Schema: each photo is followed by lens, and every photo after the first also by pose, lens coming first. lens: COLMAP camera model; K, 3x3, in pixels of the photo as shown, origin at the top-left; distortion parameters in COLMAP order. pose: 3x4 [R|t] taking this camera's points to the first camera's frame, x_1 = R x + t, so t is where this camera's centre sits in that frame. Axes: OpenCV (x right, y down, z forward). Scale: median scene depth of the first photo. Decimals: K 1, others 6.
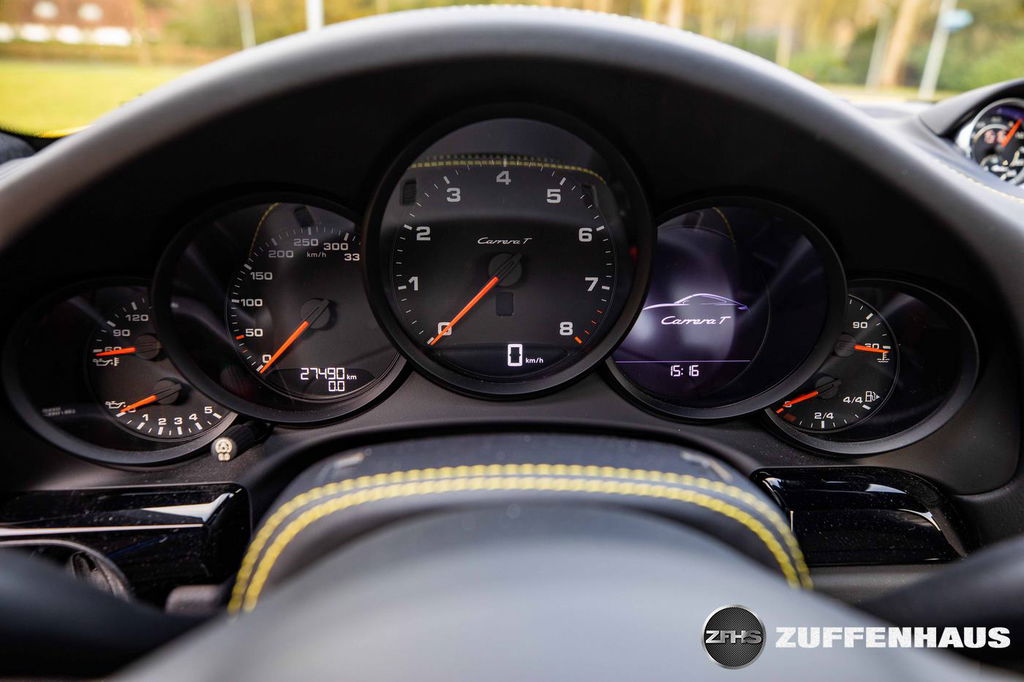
lens RADIAL K [[632.0, 0, 512.0], [0, 632.0, 341.0], [0, 0, 1]] dist [-0.001319, -0.000132]
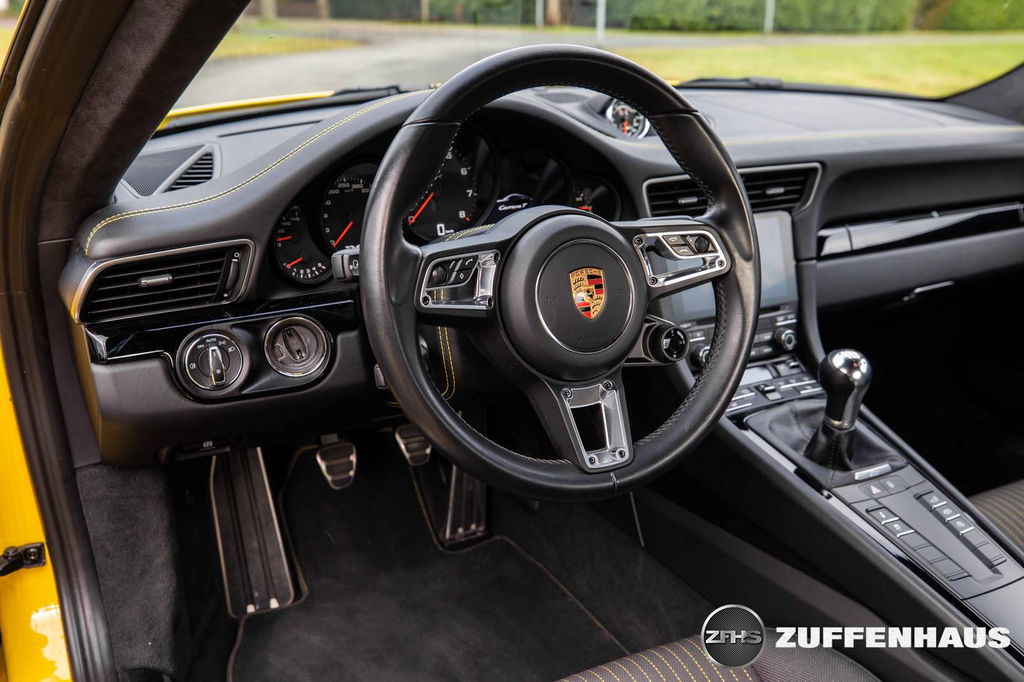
lens RADIAL K [[1009.3, 0, 512.0], [0, 1009.3, 341.0], [0, 0, 1]] dist [-0.000992, 0.000180]
pose [[0.895718, -0.147454, 0.419461, -1.292622], [0.174648, 0.984262, -0.026946, 0.536680], [-0.408886, 0.097394, 0.907373, -2.206330]]
